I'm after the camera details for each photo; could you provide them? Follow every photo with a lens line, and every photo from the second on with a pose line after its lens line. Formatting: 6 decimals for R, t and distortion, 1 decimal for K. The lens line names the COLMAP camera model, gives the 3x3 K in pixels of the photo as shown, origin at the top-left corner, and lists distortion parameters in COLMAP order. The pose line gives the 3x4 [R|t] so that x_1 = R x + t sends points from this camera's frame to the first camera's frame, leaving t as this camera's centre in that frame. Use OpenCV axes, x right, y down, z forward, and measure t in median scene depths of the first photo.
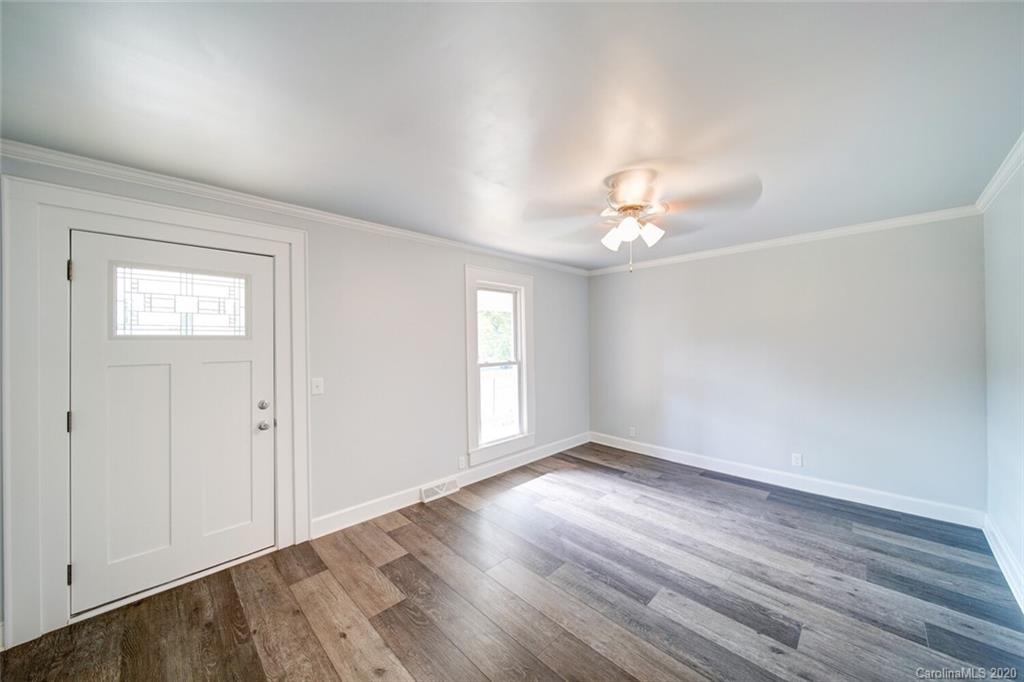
lens RADIAL K [[359.6, 0, 512.0], [0, 359.6, 341.0], [0, 0, 1]] dist [-0.000874, -0.000278]
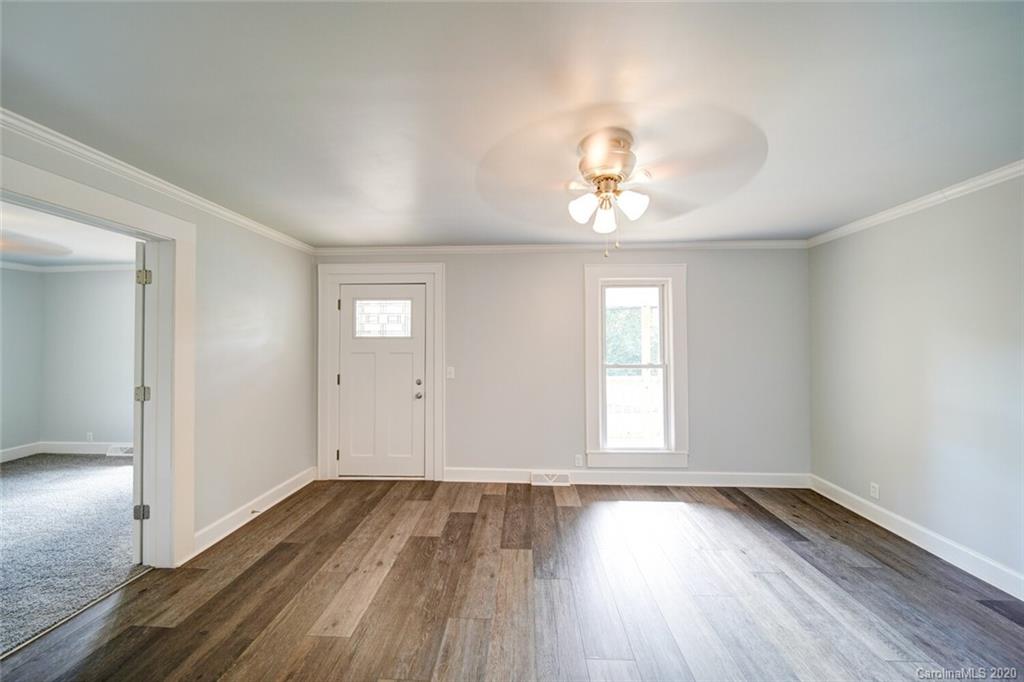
lens RADIAL K [[359.6, 0, 512.0], [0, 359.6, 341.0], [0, 0, 1]] dist [-0.000874, -0.000278]
pose [[0.683496, 0.002082, -0.729951, 0.653167], [-0.005126, 0.999985, -0.001948, 0.005118], [0.729936, 0.005073, 0.683497, 0.231998]]
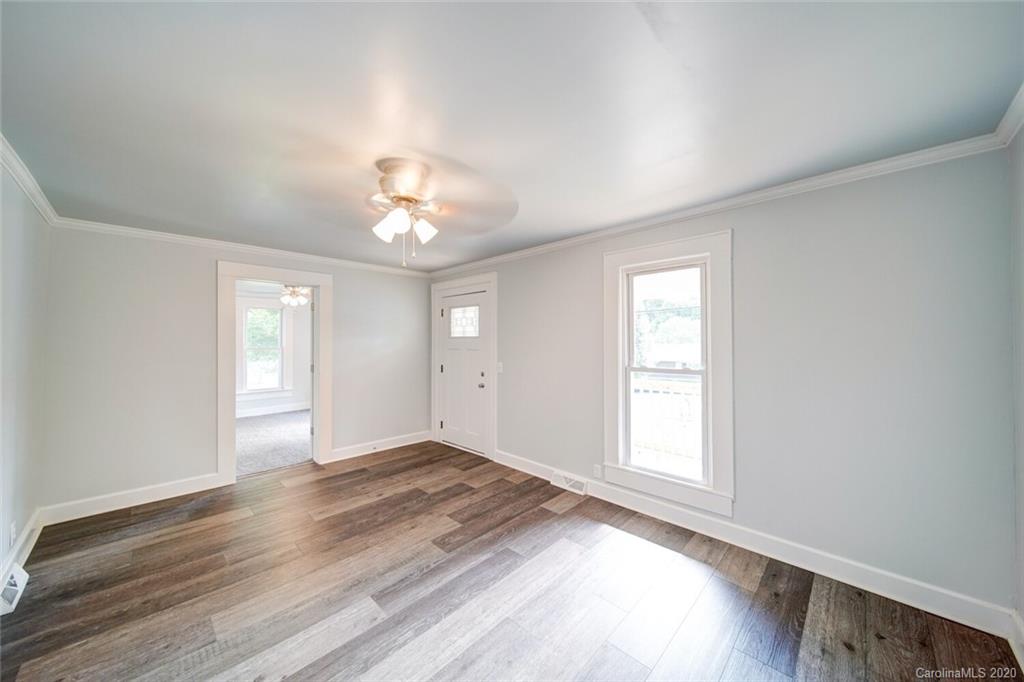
lens RADIAL K [[359.6, 0, 512.0], [0, 359.6, 341.0], [0, 0, 1]] dist [-0.000874, -0.000278]
pose [[0.020008, 0.008141, -0.999767, 1.071452], [0.000402, 0.999967, 0.008151, -0.004452], [0.999800, -0.000565, 0.020004, 1.054233]]
